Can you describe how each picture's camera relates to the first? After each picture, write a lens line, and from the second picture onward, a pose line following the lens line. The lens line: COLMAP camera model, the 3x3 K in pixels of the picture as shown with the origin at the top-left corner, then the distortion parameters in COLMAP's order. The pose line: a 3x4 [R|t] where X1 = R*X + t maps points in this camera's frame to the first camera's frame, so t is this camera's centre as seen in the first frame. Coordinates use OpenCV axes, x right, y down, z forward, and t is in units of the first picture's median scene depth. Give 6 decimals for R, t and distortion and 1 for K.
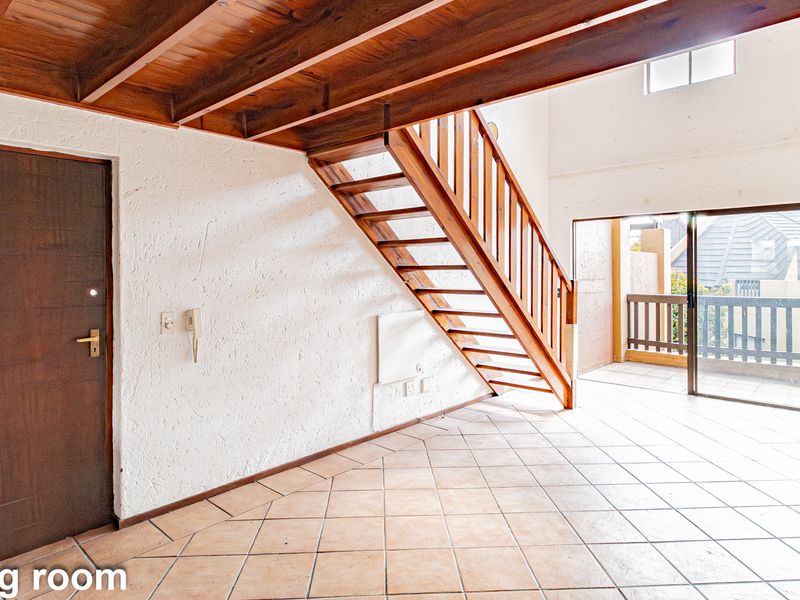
lens RADIAL K [[493.6, 0, 401.5], [0, 493.6, 299.1], [0, 0, 1]] dist [0.001173, 0.003109]
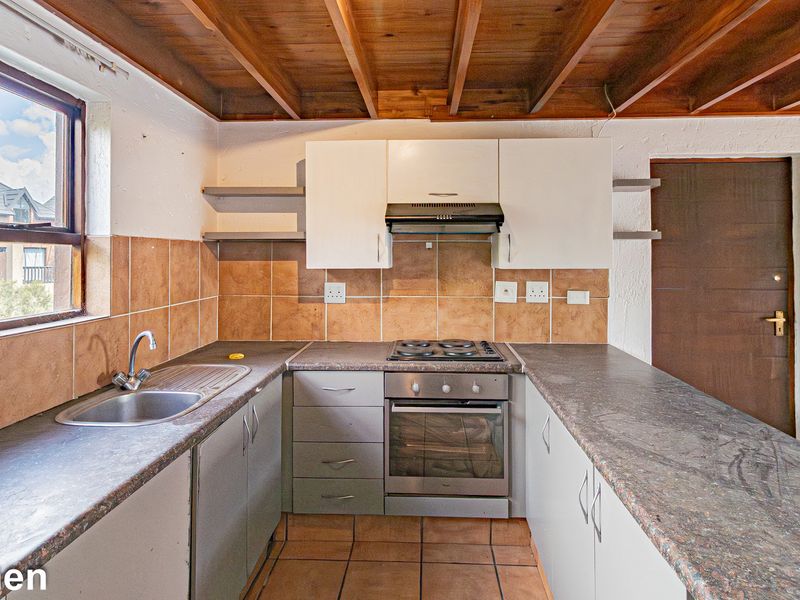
lens RADIAL K [[493.6, 0, 403.6], [0, 493.6, 268.8], [0, 0, 1]] dist [0.001173, 0.003109]
pose [[0.636431, 0.022041, -0.771019, -0.177474], [-0.046892, 0.998848, -0.010153, 0.009962], [0.769907, 0.042617, 0.636732, -0.212041]]
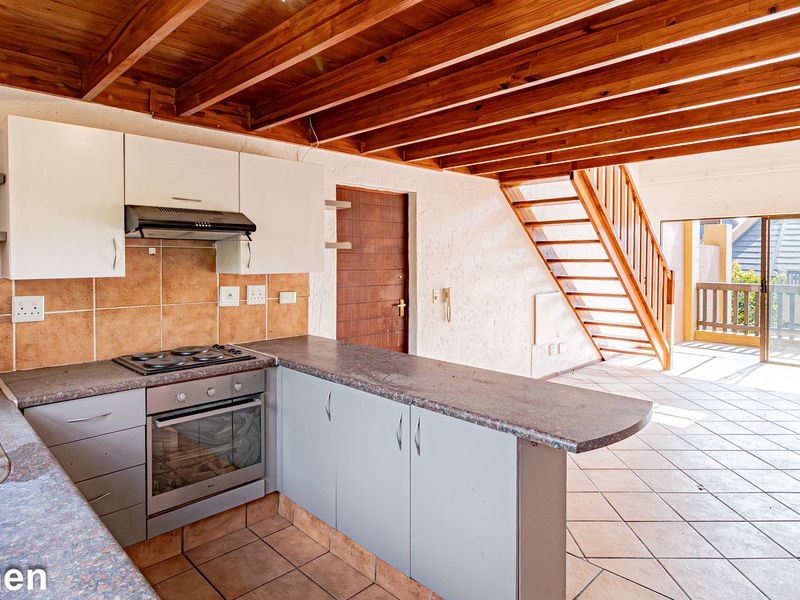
lens RADIAL K [[493.6, 0, 401.0], [0, 493.6, 294.9], [0, 0, 1]] dist [0.001173, 0.003109]
pose [[0.998360, 0.007460, -0.056764, -0.310328], [-0.006714, 0.999889, 0.013309, 0.014620], [0.056857, -0.012906, 0.998299, -0.358106]]
